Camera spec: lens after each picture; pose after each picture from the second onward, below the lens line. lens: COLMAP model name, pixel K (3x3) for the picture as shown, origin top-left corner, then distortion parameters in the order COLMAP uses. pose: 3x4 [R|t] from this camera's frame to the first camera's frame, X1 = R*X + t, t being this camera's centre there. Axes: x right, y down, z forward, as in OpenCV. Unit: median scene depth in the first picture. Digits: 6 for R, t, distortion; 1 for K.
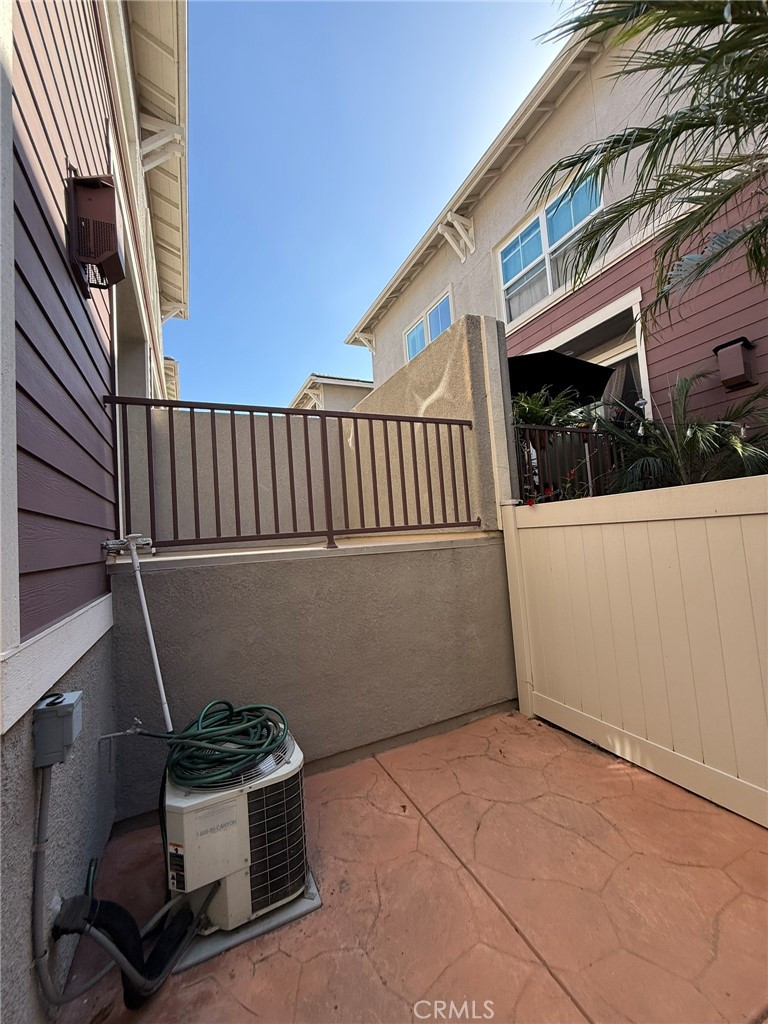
lens RADIAL K [[410.2, 0, 381.3], [0, 410.2, 507.1], [0, 0, 1]] dist [0.000164, 0.000286]
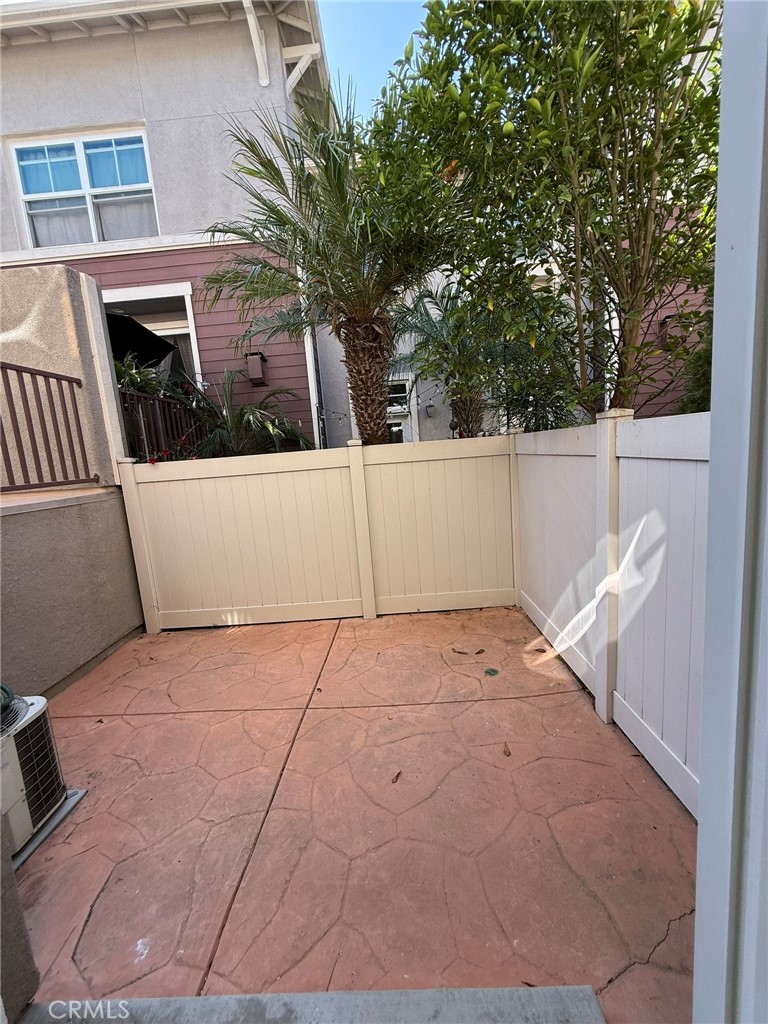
lens RADIAL K [[410.2, 0, 381.3], [0, 410.2, 507.1], [0, 0, 1]] dist [0.000164, 0.000286]
pose [[0.458490, -0.089722, 0.884159, -0.395977], [-0.010629, 0.994266, 0.106407, -0.011665], [-0.888636, -0.058184, 0.454907, -0.157327]]
